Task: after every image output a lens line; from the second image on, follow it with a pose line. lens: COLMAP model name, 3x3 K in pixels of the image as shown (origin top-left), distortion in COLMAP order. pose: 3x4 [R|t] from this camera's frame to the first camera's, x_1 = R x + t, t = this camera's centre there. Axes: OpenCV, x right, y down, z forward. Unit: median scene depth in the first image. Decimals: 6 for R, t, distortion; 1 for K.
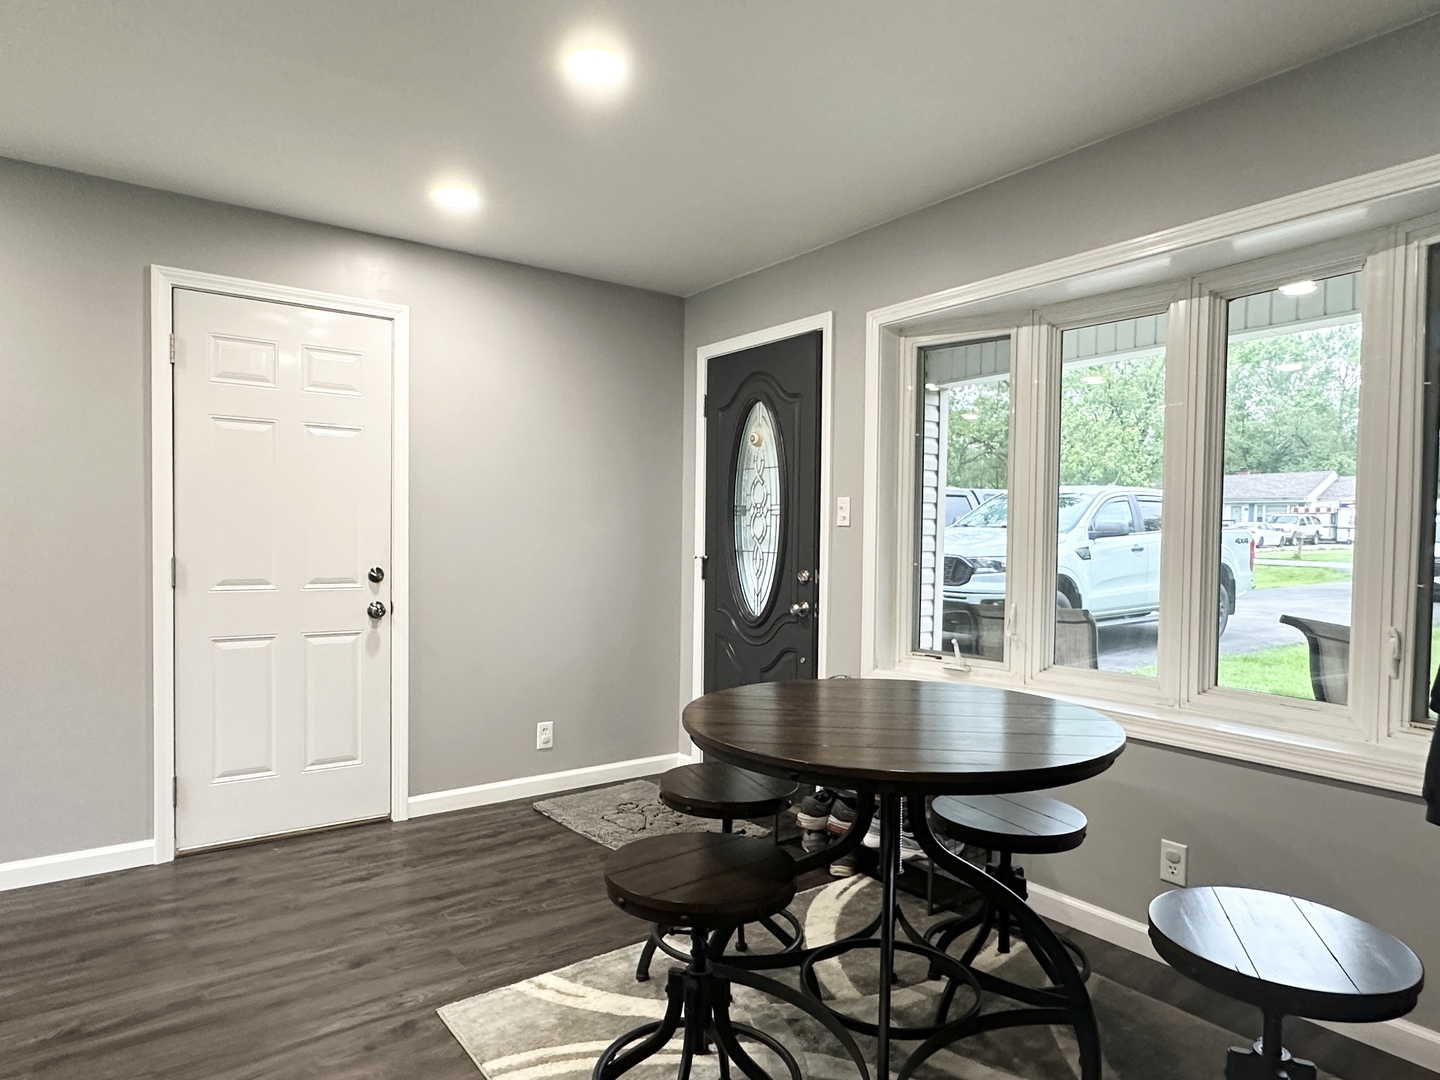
lens RADIAL K [[864.1, 0, 721.7], [0, 864.1, 560.5], [0, 0, 1]] dist [0.001535, 0.000549]
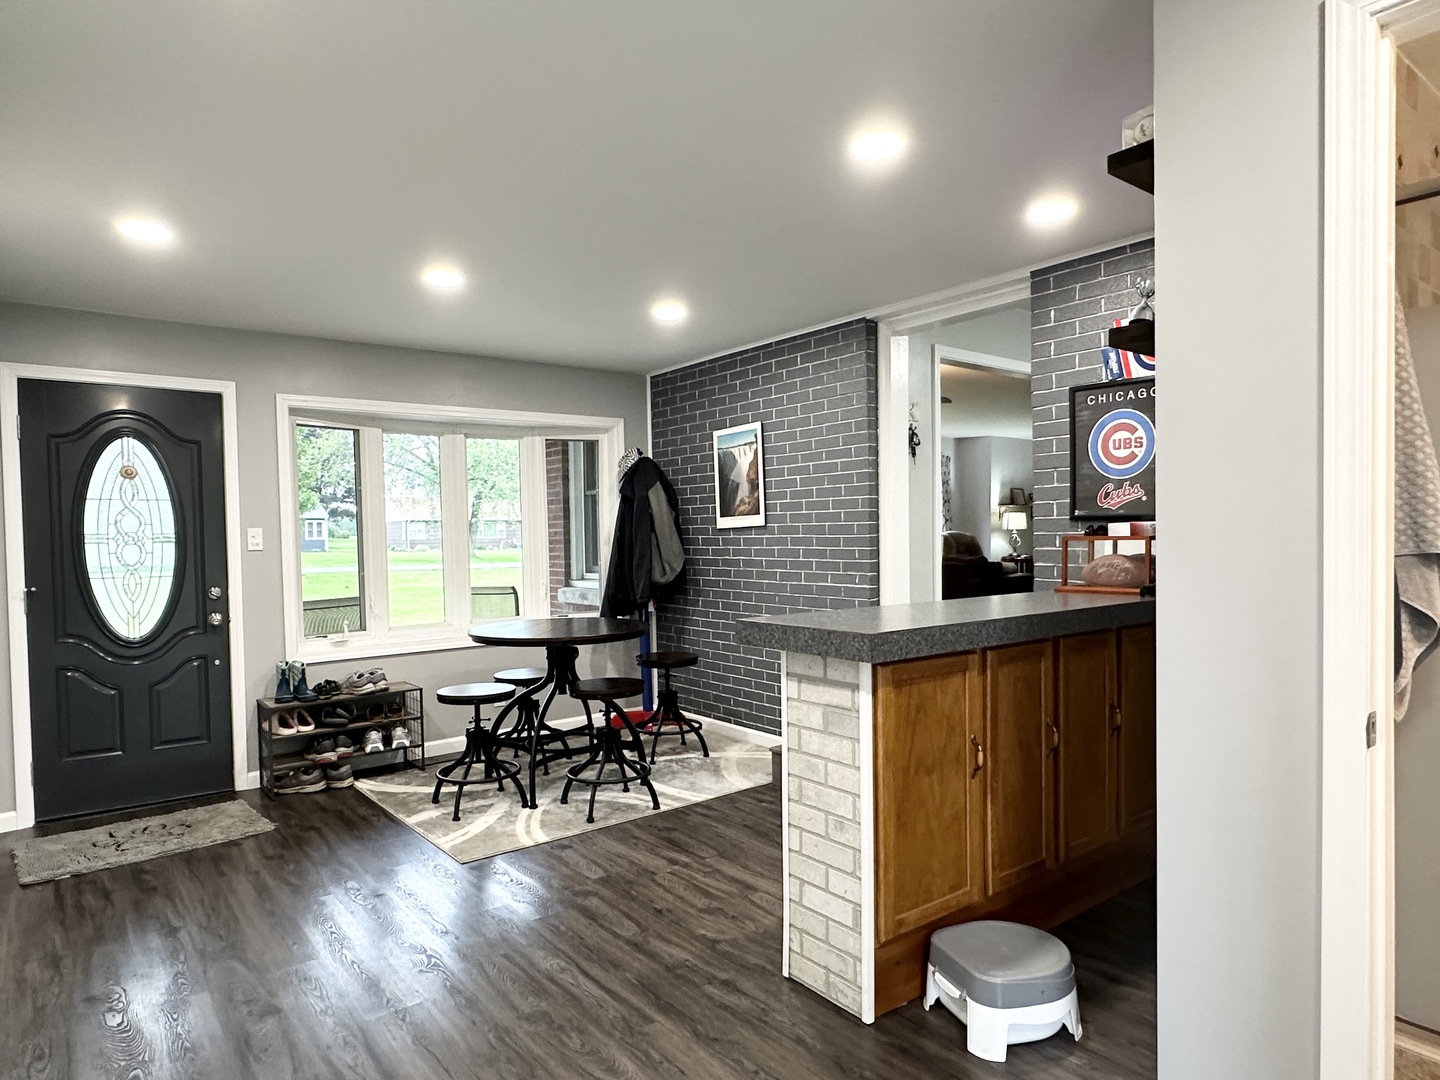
lens RADIAL K [[864.1, 0, 721.7], [0, 864.1, 560.5], [0, 0, 1]] dist [0.001535, 0.000549]
pose [[-0.029709, -0.040994, 0.998718, -1.173398], [0.050894, 0.997801, 0.042470, -0.044473], [-0.998262, 0.052090, -0.027558, 0.335161]]
